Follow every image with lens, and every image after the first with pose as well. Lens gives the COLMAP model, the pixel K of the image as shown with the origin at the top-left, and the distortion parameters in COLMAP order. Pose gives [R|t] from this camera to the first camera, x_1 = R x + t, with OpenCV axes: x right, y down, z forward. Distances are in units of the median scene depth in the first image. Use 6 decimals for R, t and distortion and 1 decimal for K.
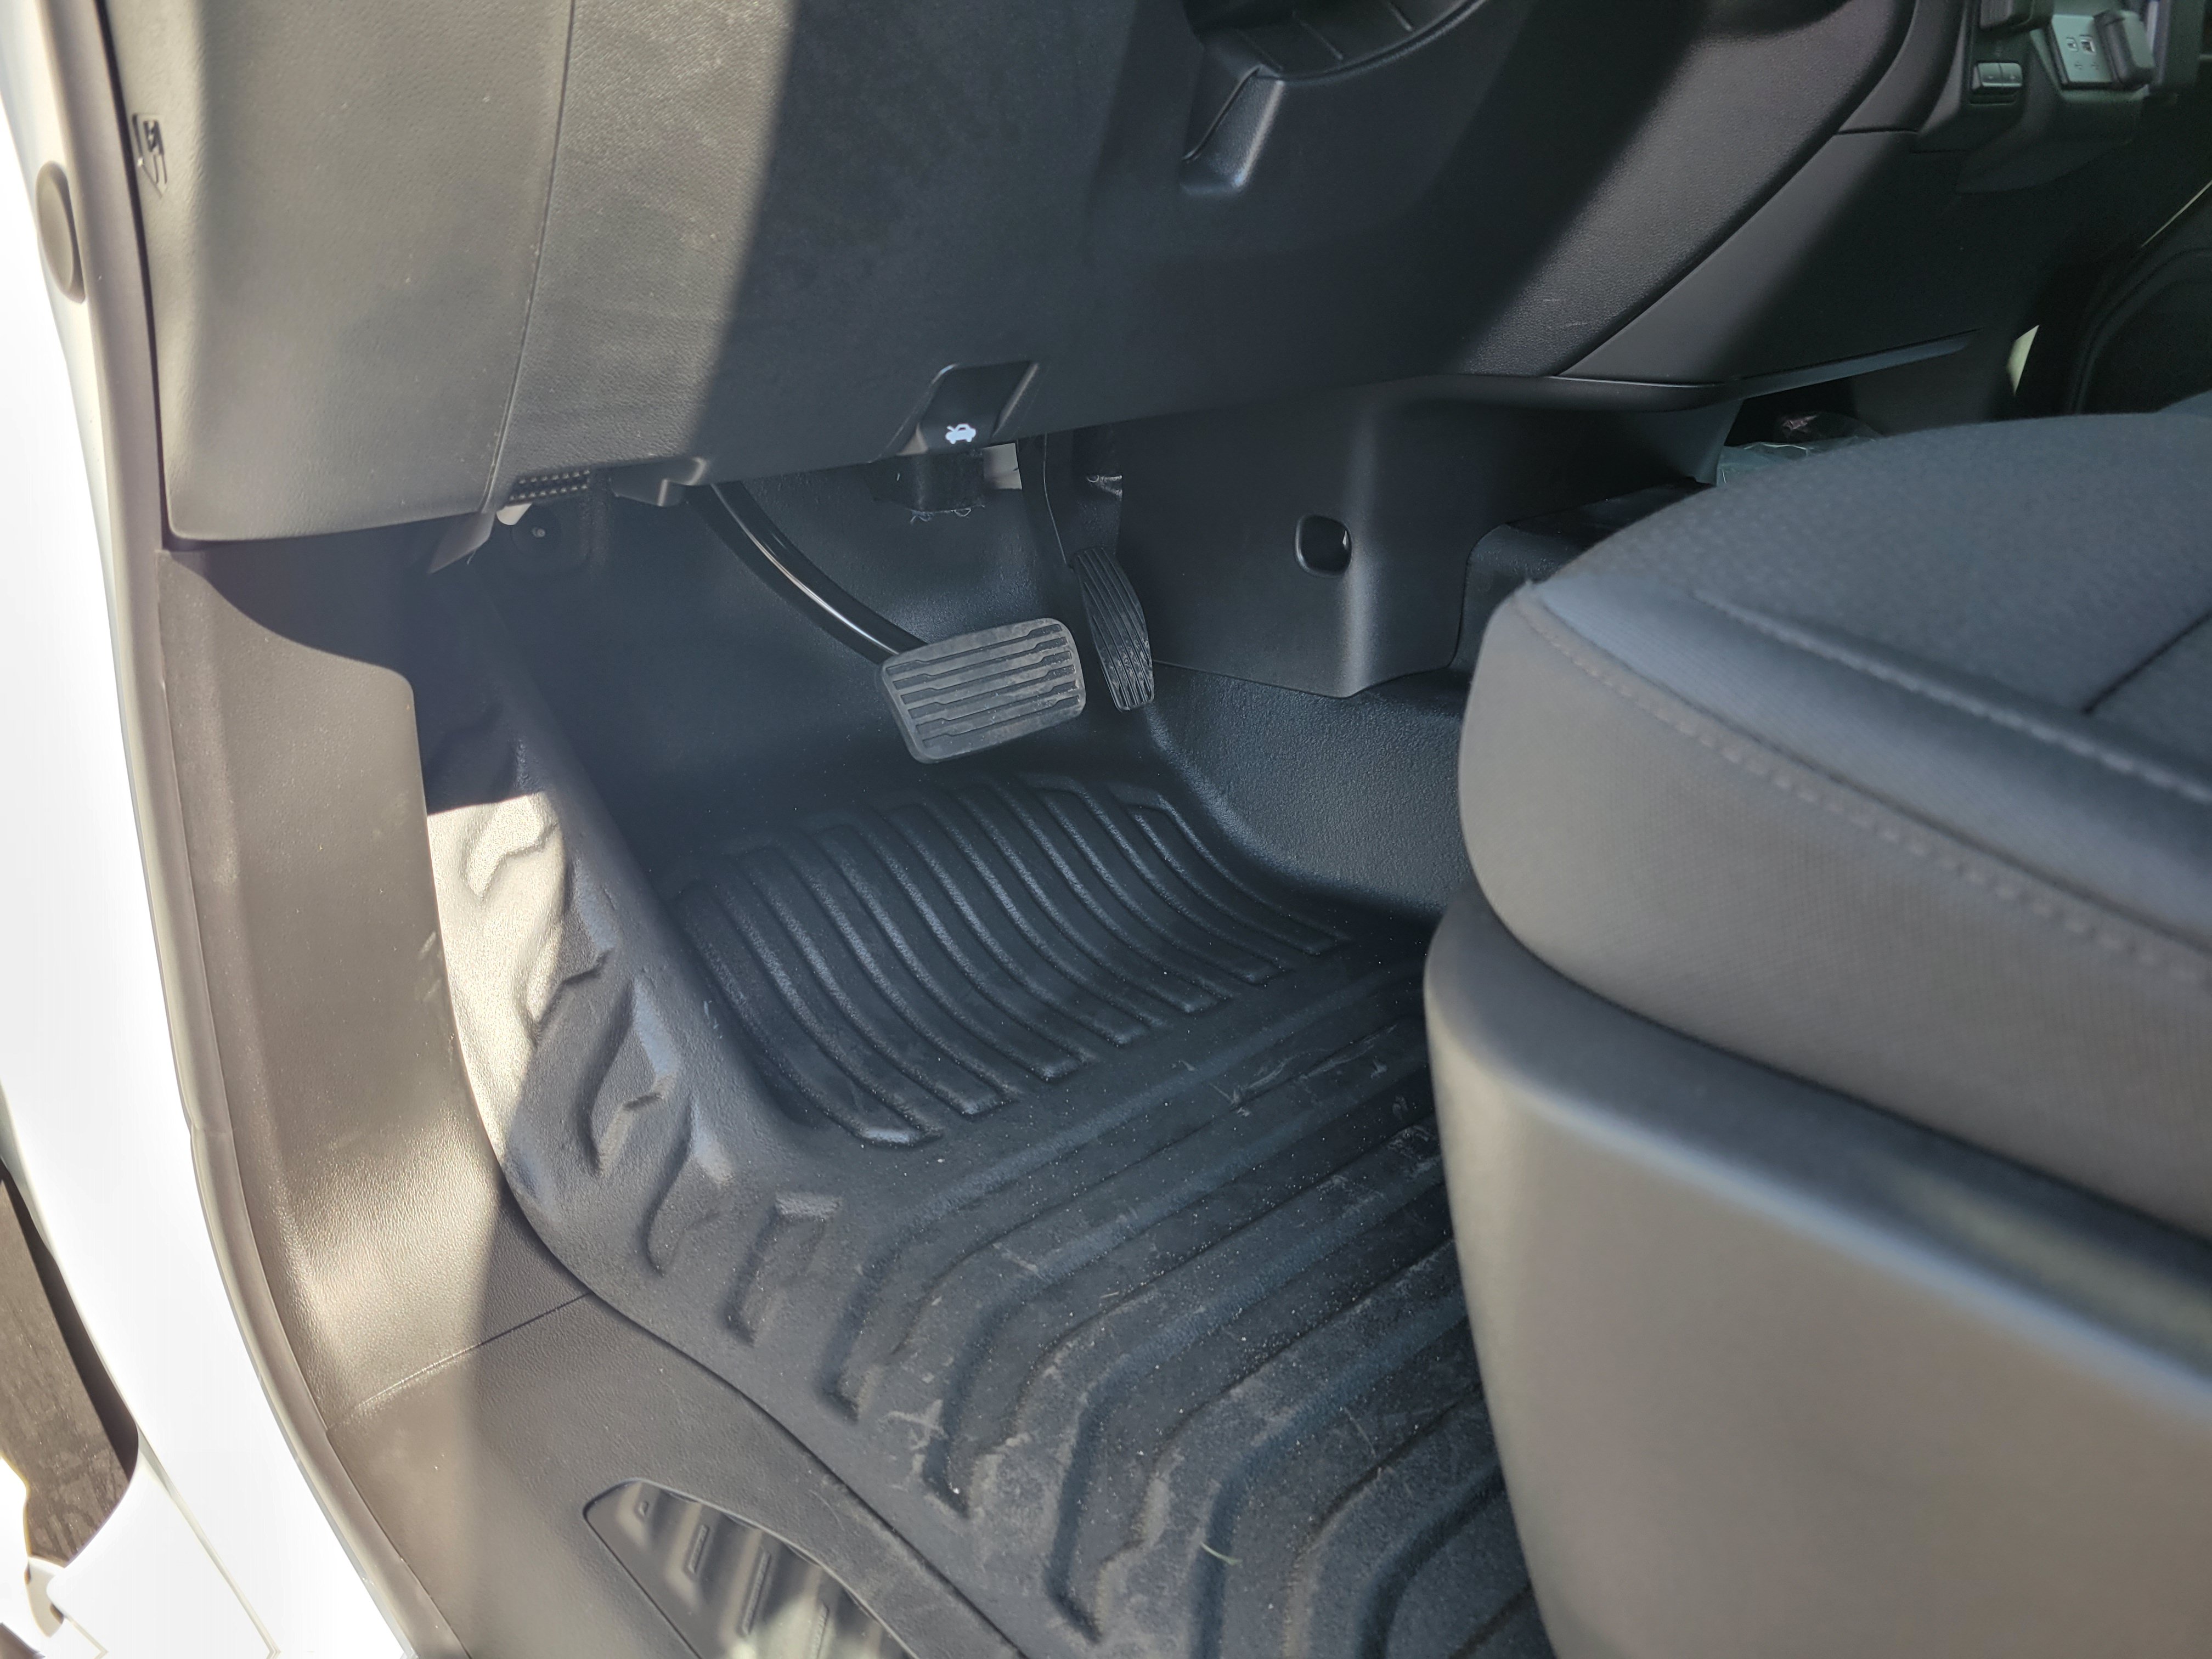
lens RADIAL K [[1706.0, 0, 1111.9], [0, 1706.0, 846.4], [0, 0, 1]] dist [0.020006, 0.004134]
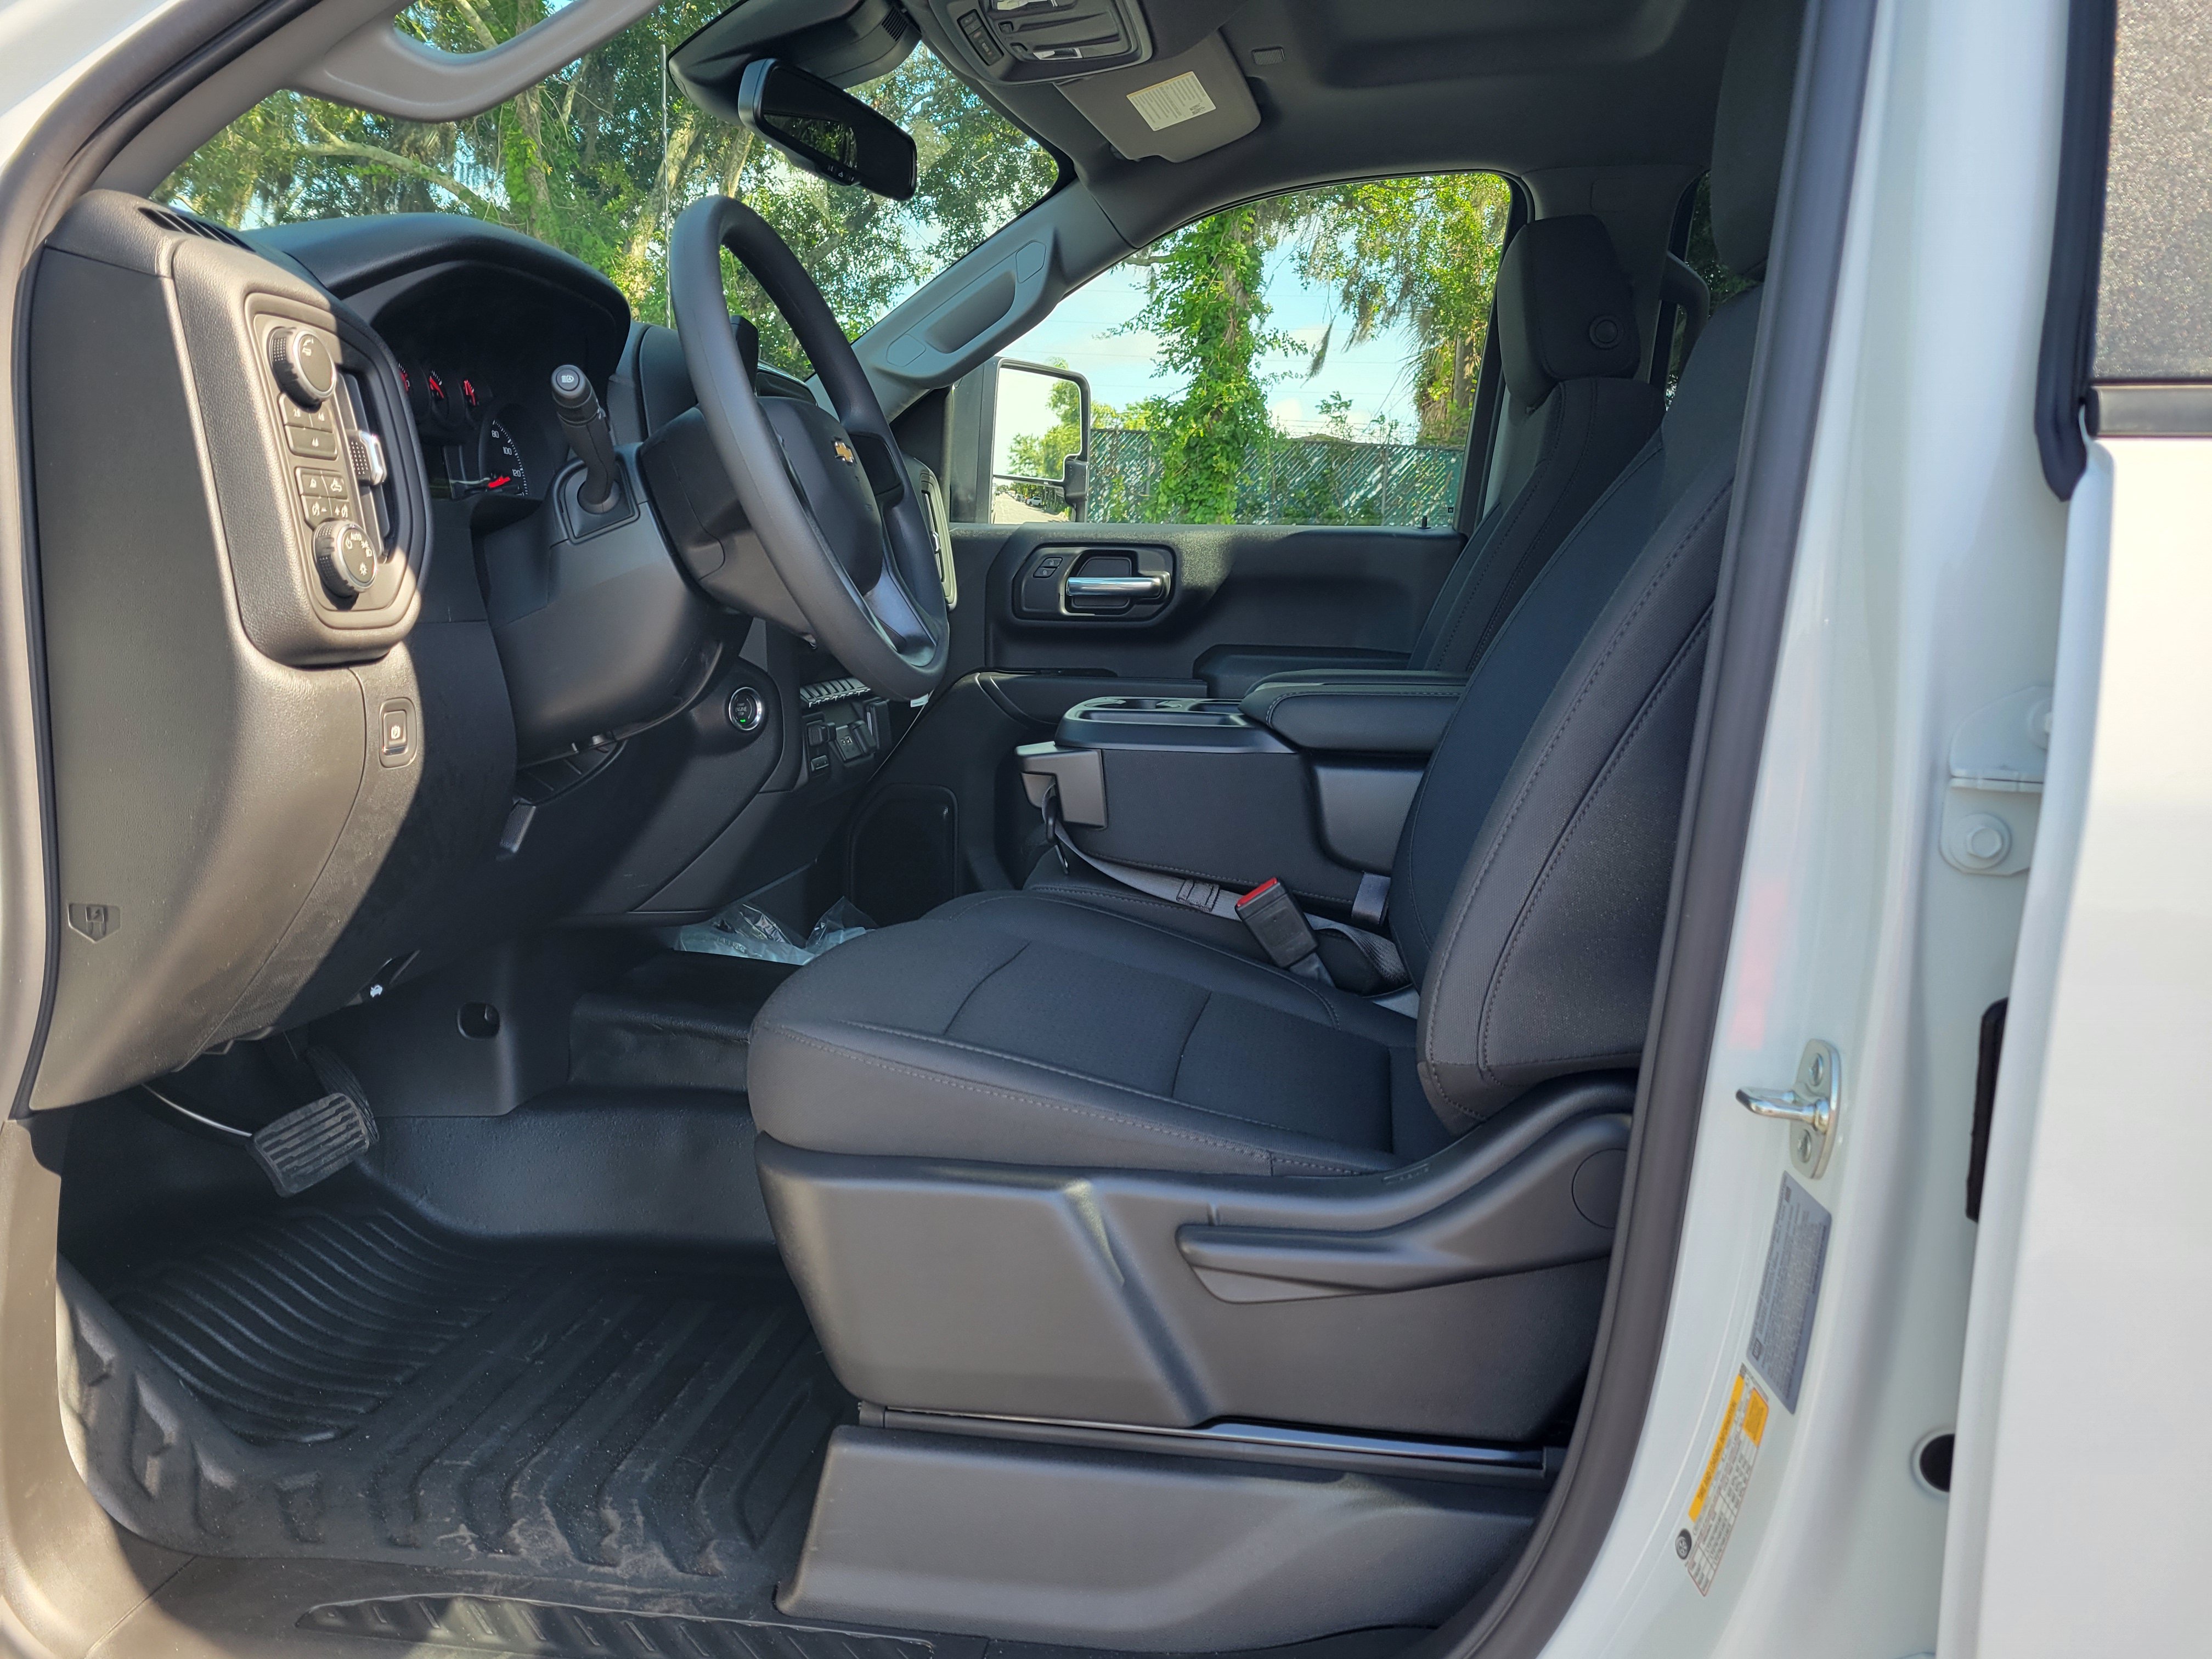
lens RADIAL K [[1706.0, 0, 1106.5], [0, 1706.0, 834.9], [0, 0, 1]] dist [0.020006, 0.004134]
pose [[0.775198, -0.077805, 0.626908, -0.522243], [0.231596, 0.958293, -0.167445, 0.074403], [-0.587734, 0.274992, 0.760887, -0.764537]]
